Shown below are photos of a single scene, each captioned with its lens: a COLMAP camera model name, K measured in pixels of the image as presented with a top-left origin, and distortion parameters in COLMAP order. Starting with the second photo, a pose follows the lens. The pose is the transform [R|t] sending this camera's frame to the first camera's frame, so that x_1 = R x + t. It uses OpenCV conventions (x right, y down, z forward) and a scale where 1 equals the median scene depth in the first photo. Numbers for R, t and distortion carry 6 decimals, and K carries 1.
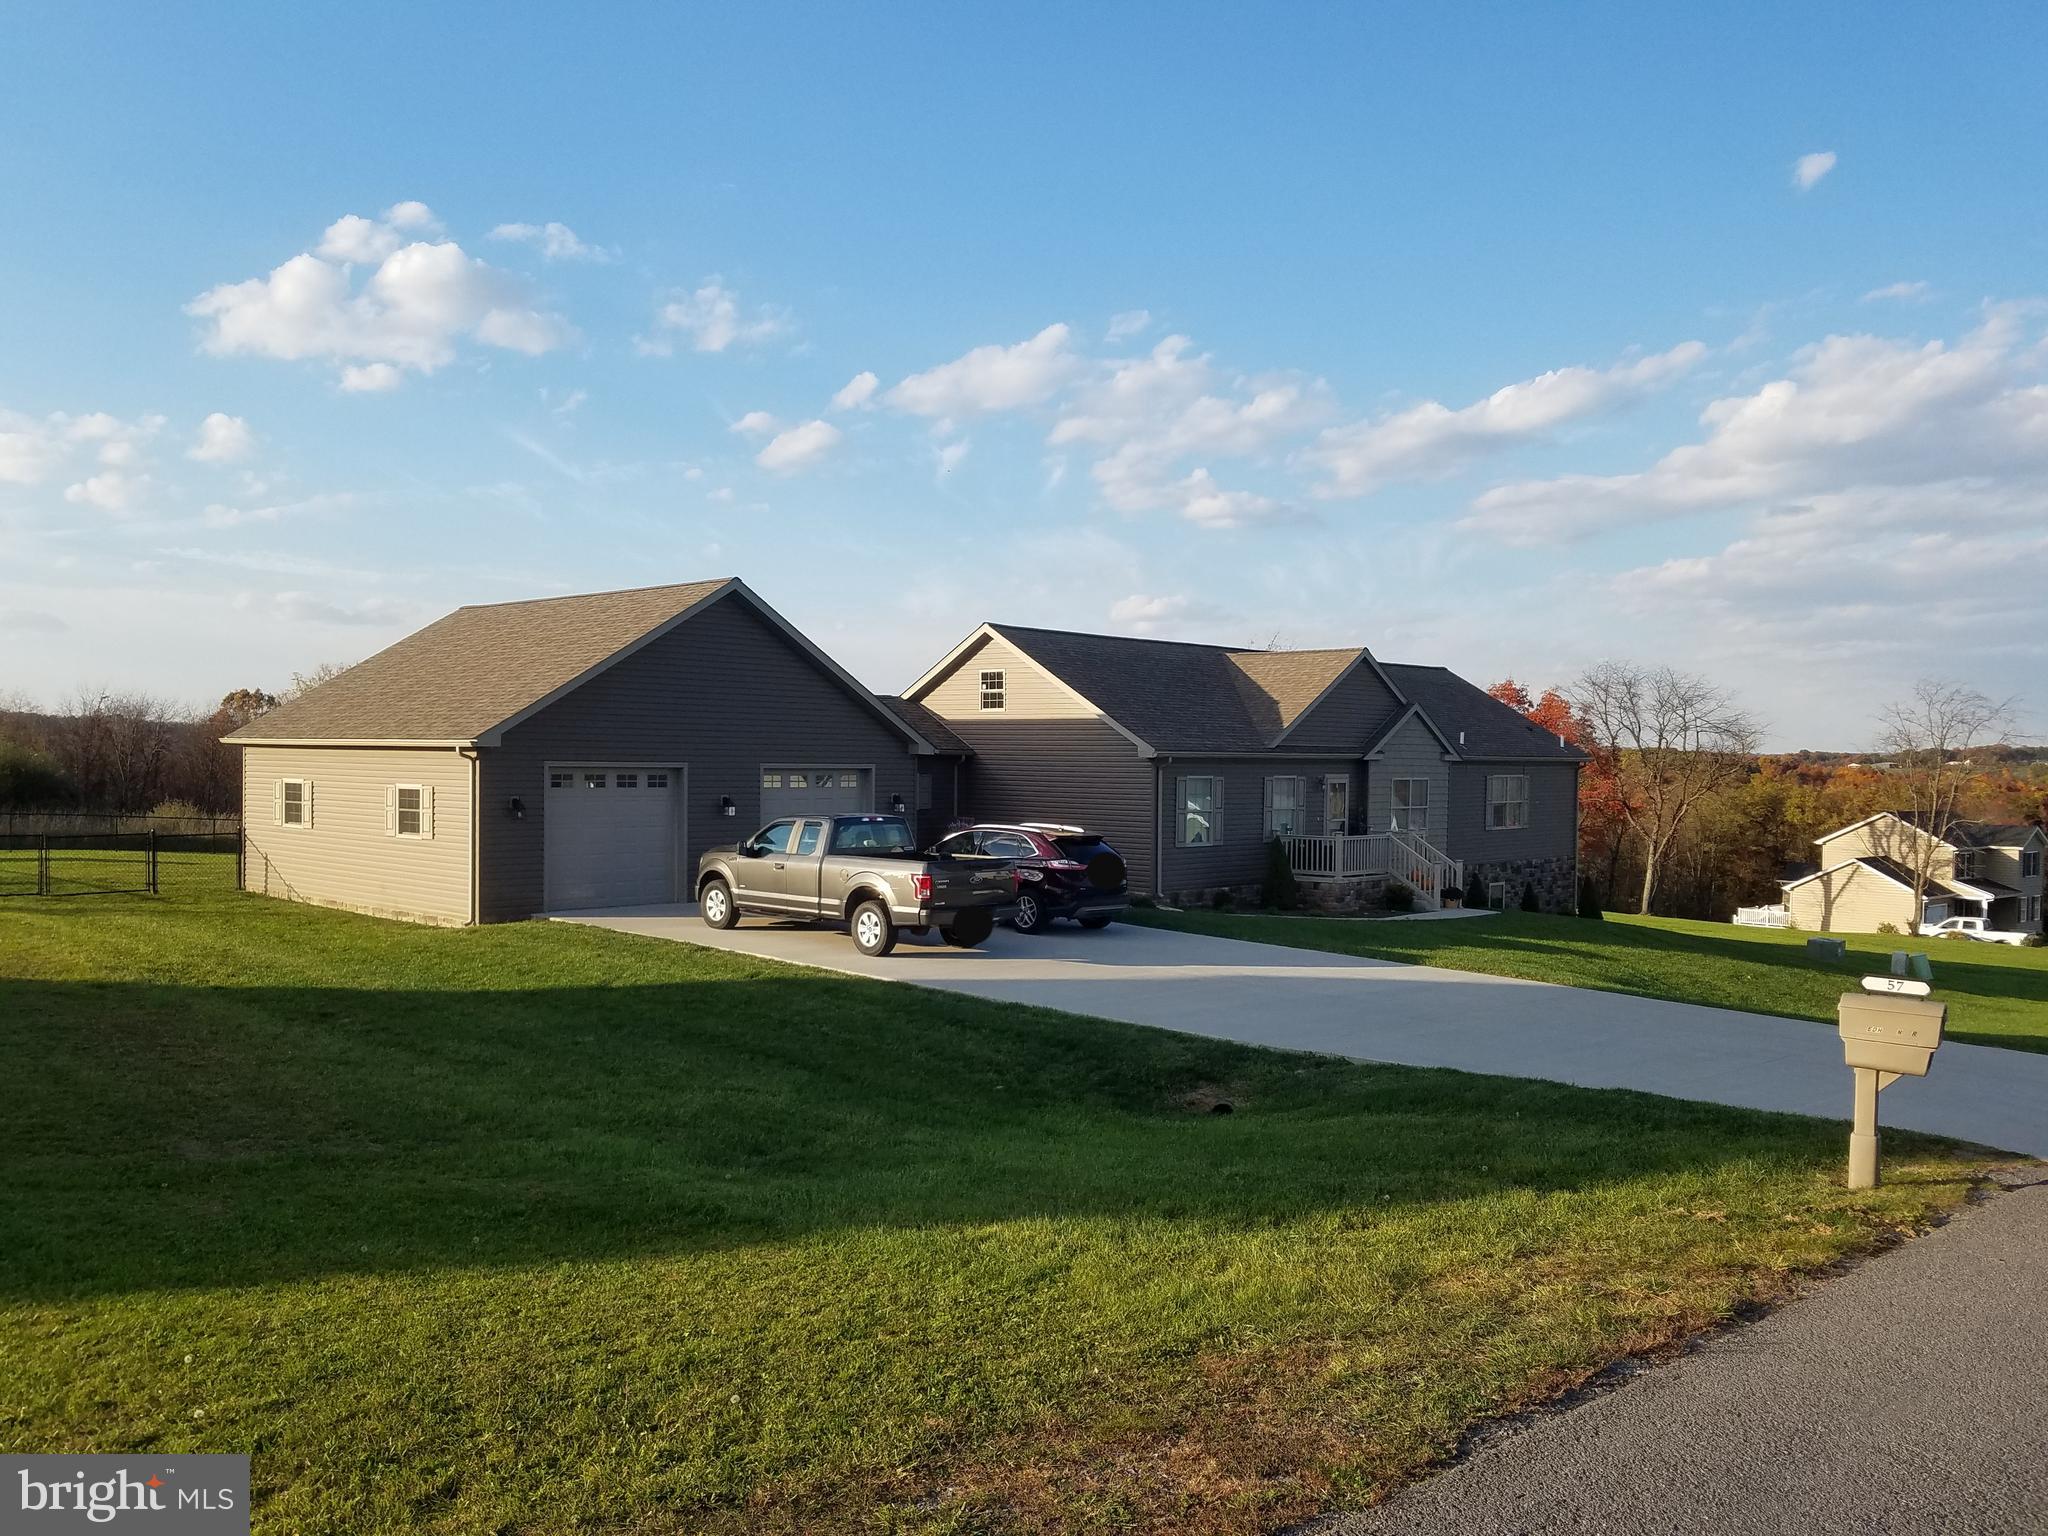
lens RADIAL K [[1587.1, 0, 958.5], [0, 1587.1, 818.9], [0, 0, 1]] dist [-0.026948, -0.004875]
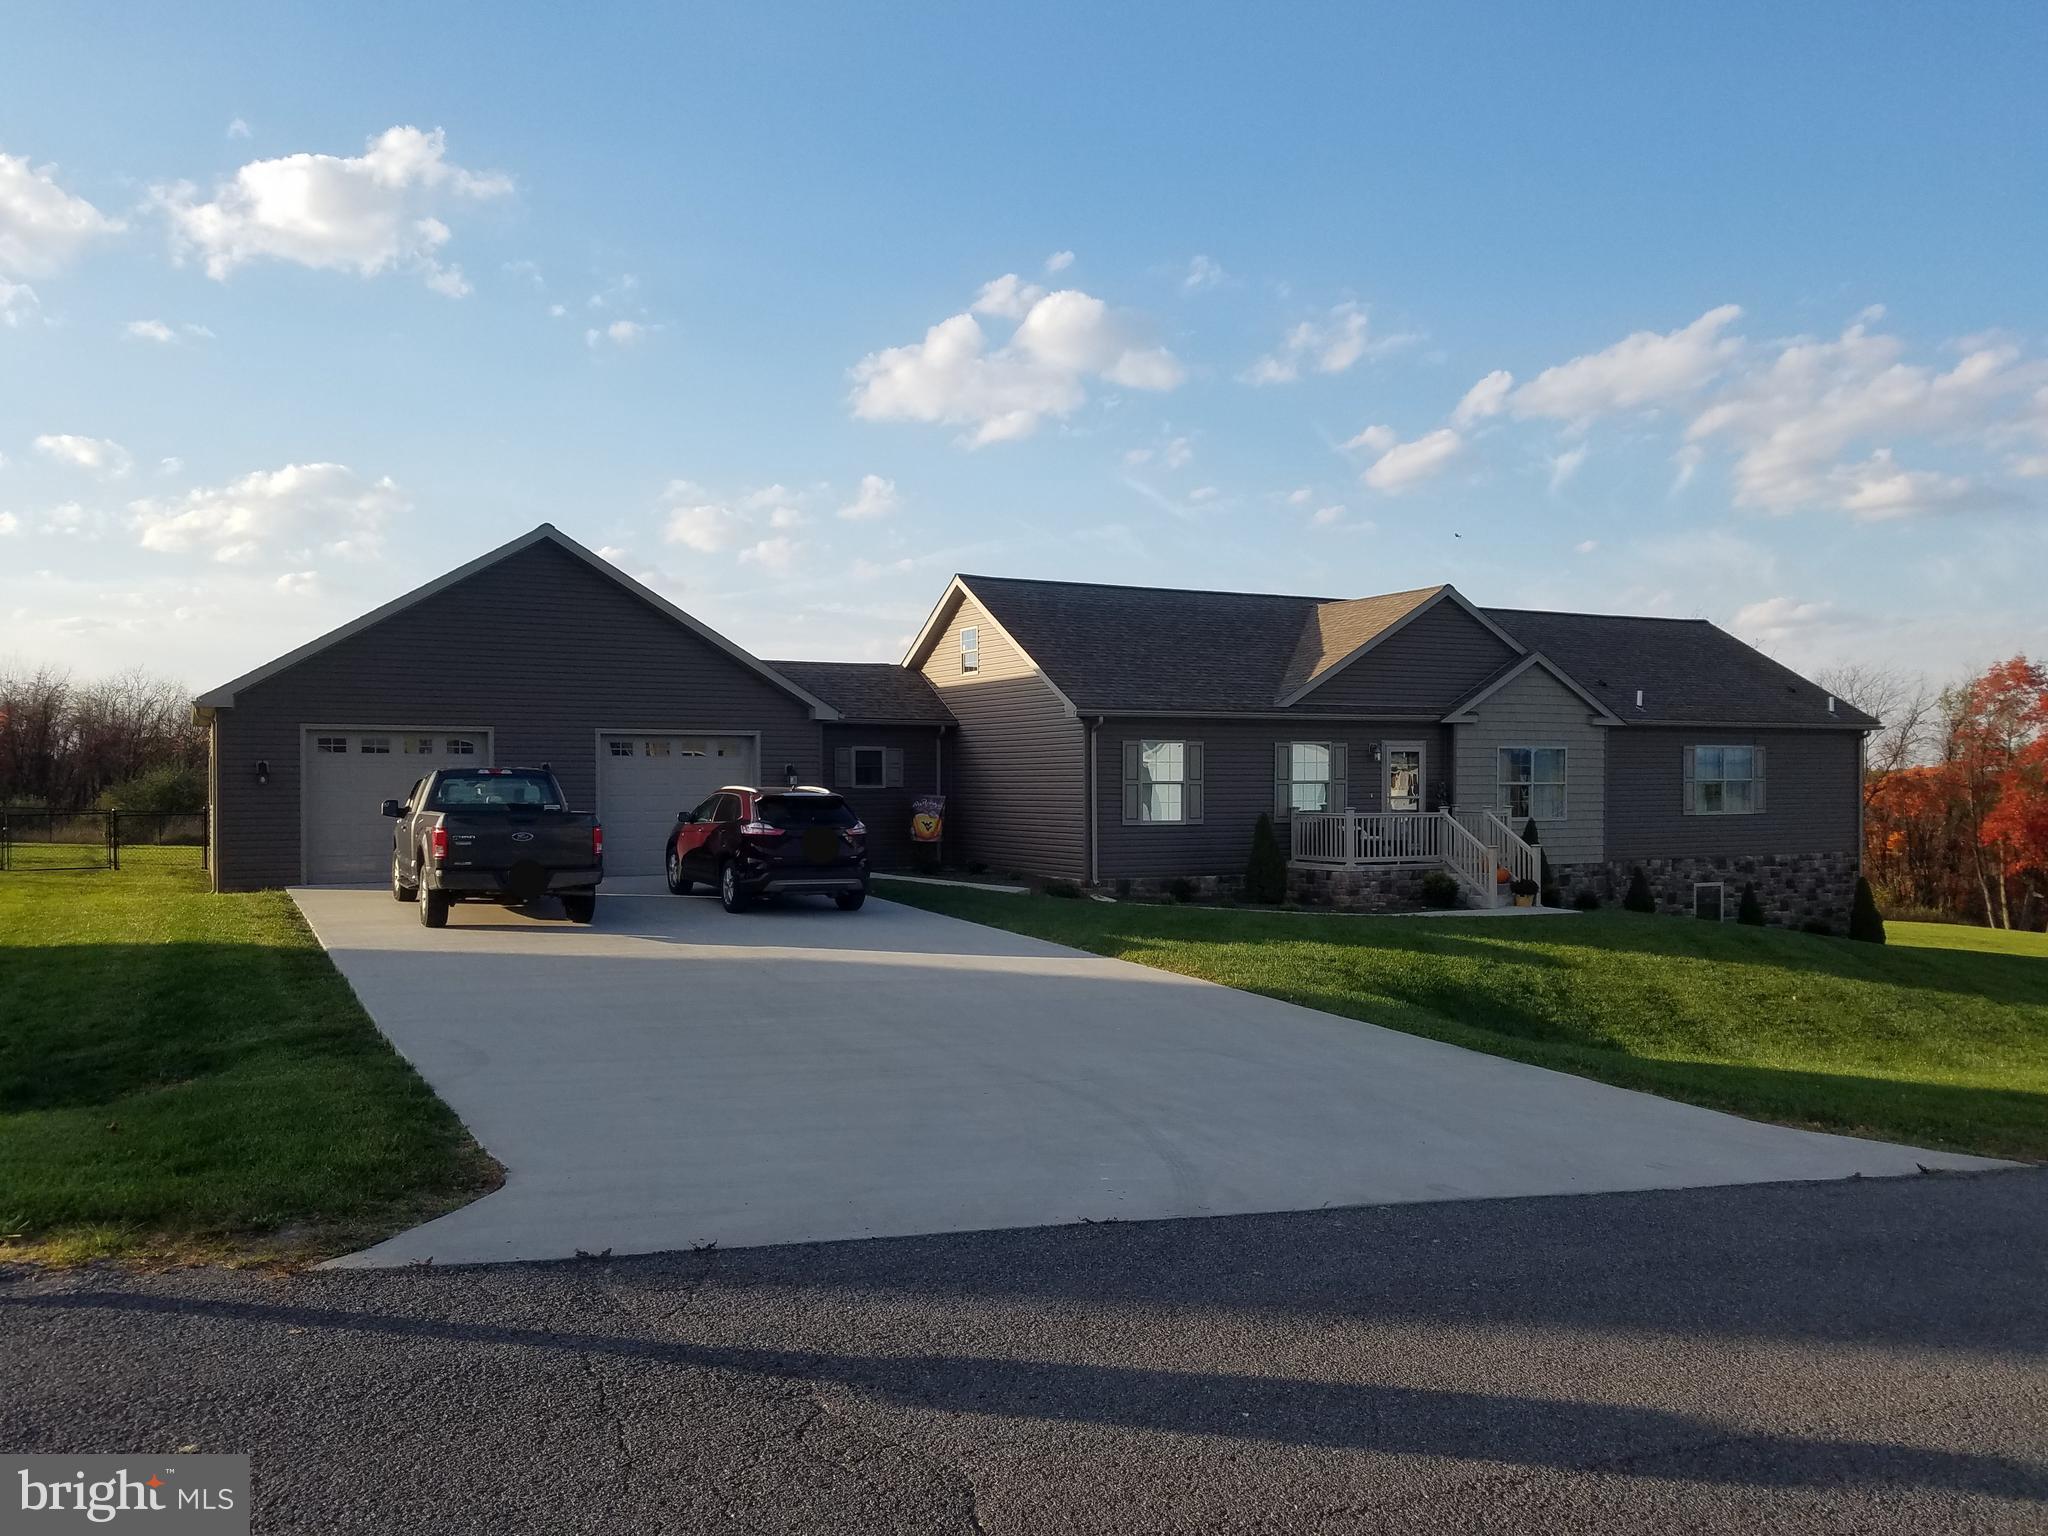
lens RADIAL K [[1594.3, 0, 997.7], [0, 1594.3, 808.0], [0, 0, 1]] dist [-0.000107, 0.001427]
pose [[0.947838, -0.008090, -0.318650, 0.314211], [0.000345, 0.999703, -0.024354, 0.026896], [0.318752, 0.022974, 0.947560, 0.172223]]
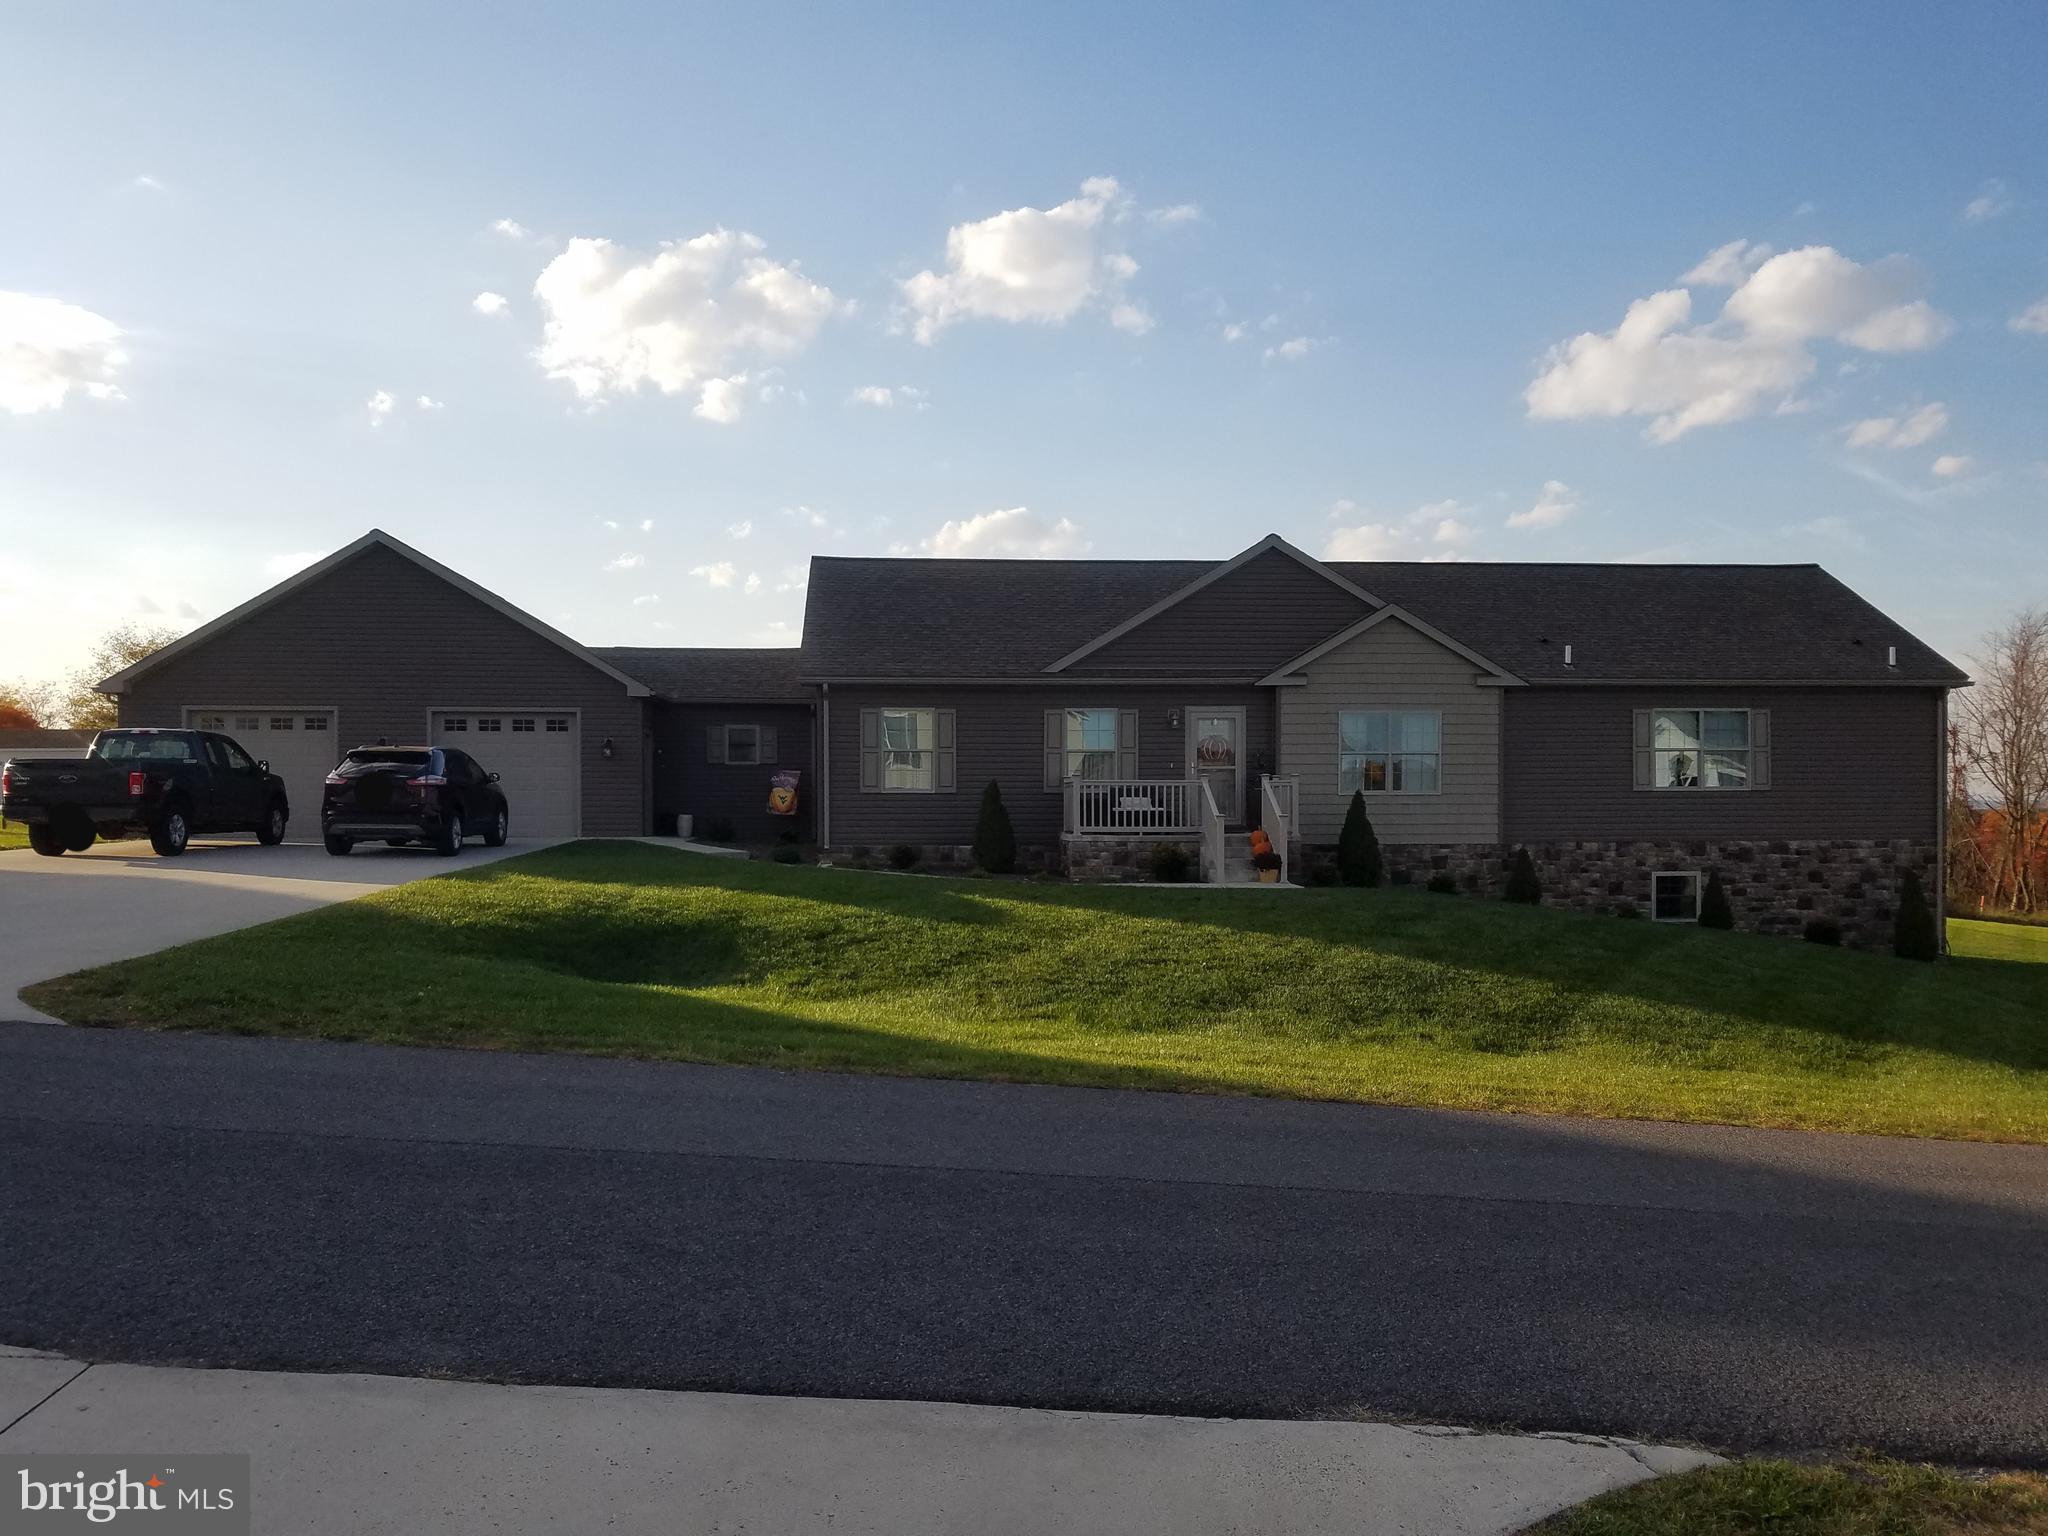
lens RADIAL K [[1594.3, 0, 997.7], [0, 1594.3, 808.0], [0, 0, 1]] dist [-0.000107, 0.001427]
pose [[0.750915, -0.010647, -0.660313, 0.686138], [-0.015753, 0.999297, -0.034026, 0.049132], [0.660211, 0.035953, 0.750220, 0.385246]]
